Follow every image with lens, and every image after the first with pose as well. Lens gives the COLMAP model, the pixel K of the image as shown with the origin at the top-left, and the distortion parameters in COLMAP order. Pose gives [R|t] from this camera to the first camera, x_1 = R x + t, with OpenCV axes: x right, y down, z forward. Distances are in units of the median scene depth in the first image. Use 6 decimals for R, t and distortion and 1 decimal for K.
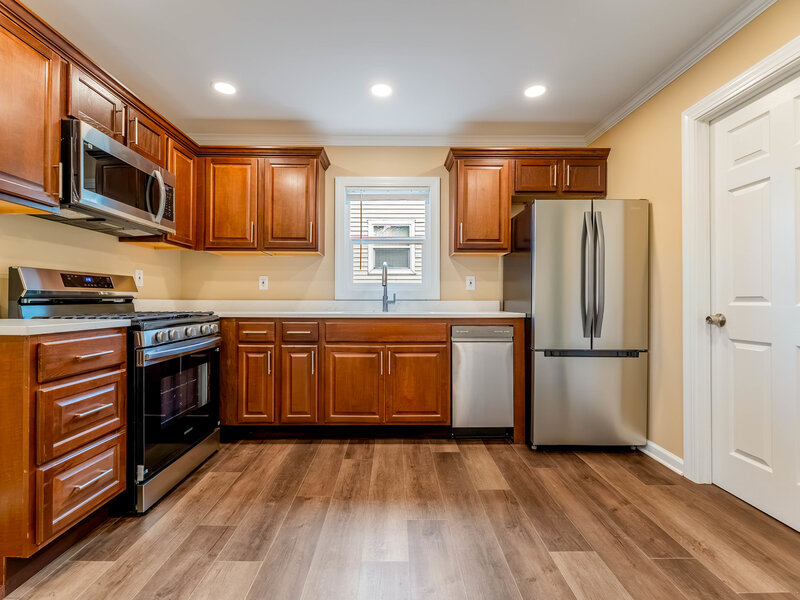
lens RADIAL K [[363.3, 0, 400.0], [0, 363.3, 300.0], [0, 0, 1]] dist [-0.000541, -0.000196]
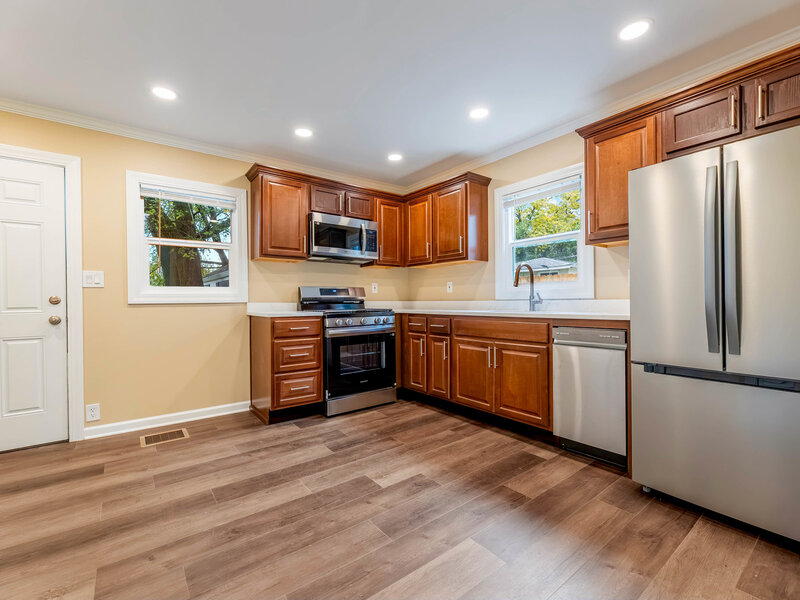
lens RADIAL K [[363.3, 0, 400.0], [0, 363.3, 300.0], [0, 0, 1]] dist [-0.000541, -0.000196]
pose [[0.599951, -0.010014, -0.799974, 0.669306], [0.011018, 0.999930, -0.004254, 0.001751], [0.799961, -0.006262, 0.600019, 0.121294]]
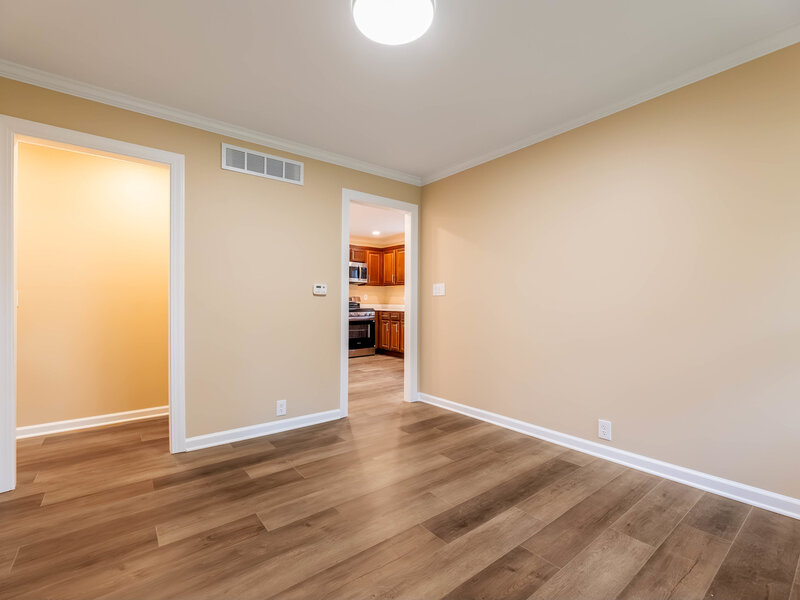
lens RADIAL K [[363.3, 0, 400.0], [0, 363.3, 300.0], [0, 0, 1]] dist [-0.000541, -0.000196]
pose [[0.604512, -0.006598, -0.796569, 1.893858], [-0.003911, 0.999929, -0.011251, -0.003604], [0.796587, 0.009917, 0.604443, -0.599233]]
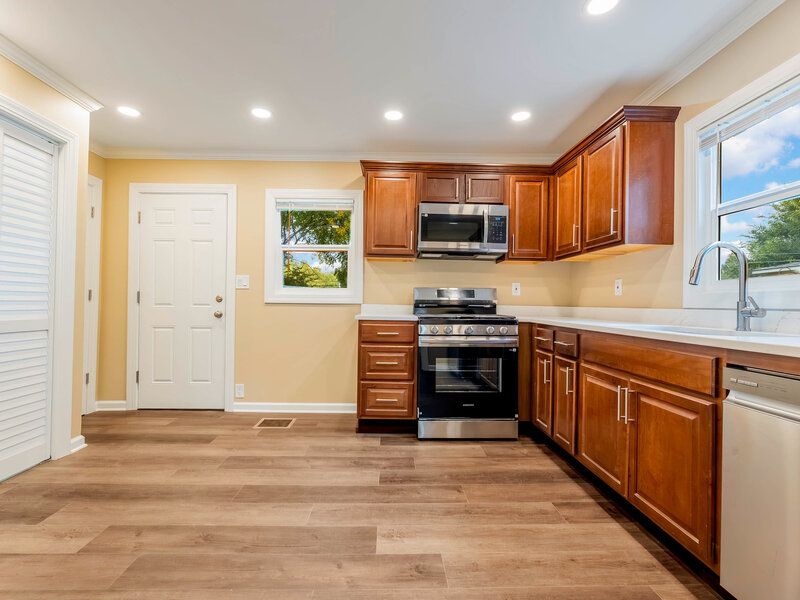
lens RADIAL K [[375.2, 0, 395.3], [0, 375.2, 299.8], [0, 0, 1]] dist [-0.000611, -0.000351]
pose [[0.006030, -0.011069, -0.999921, 0.629227], [-0.012417, 0.999861, -0.011143, -0.001796], [0.999905, 0.012484, 0.005892, 0.584809]]
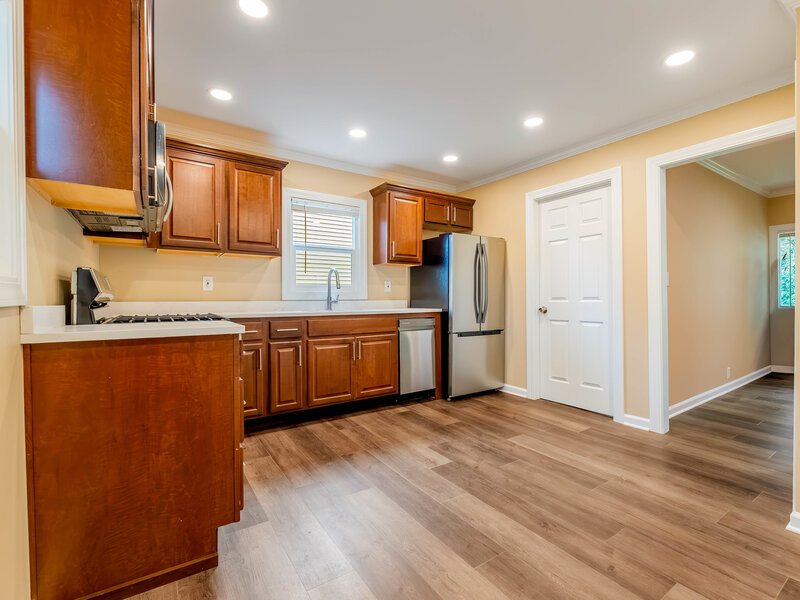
lens RADIAL K [[365.5, 0, 404.2], [0, 365.5, 300.3], [0, 0, 1]] dist [0.000341, -0.000168]
pose [[0.835785, -0.007552, 0.549005, -0.591065], [0.004368, 0.999965, 0.007106, -0.008743], [-0.549040, -0.003541, 0.835789, -0.140184]]
